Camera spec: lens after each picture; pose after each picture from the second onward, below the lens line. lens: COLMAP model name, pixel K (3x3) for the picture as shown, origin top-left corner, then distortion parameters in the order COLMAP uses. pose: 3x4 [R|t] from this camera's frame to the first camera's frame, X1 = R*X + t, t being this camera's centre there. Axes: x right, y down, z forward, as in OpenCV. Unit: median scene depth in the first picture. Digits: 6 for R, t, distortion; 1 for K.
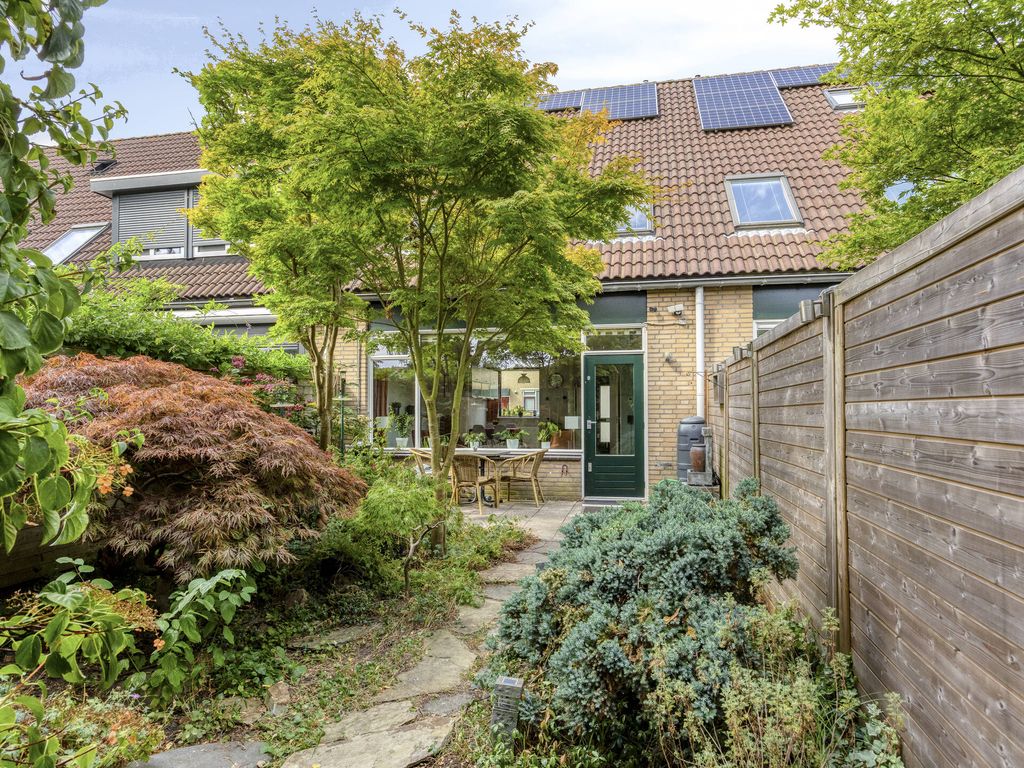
lens RADIAL K [[626.7, 0, 512.4], [0, 626.7, 387.2], [0, 0, 1]] dist [-0.003198, -0.000843]
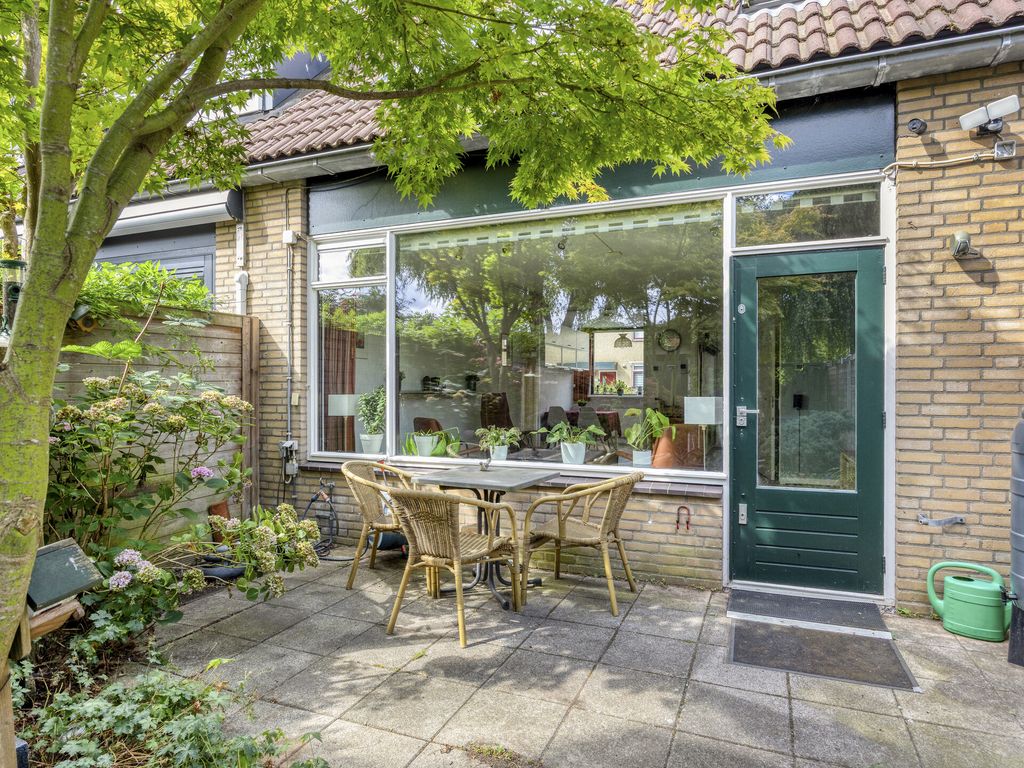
lens RADIAL K [[626.7, 0, 512.4], [0, 626.7, 387.2], [0, 0, 1]] dist [-0.003198, -0.000843]
pose [[0.983590, 0.003684, -0.180380, 0.044428], [0.002867, 0.999346, 0.036043, 0.023766], [0.180395, -0.035969, 0.982936, 0.547337]]
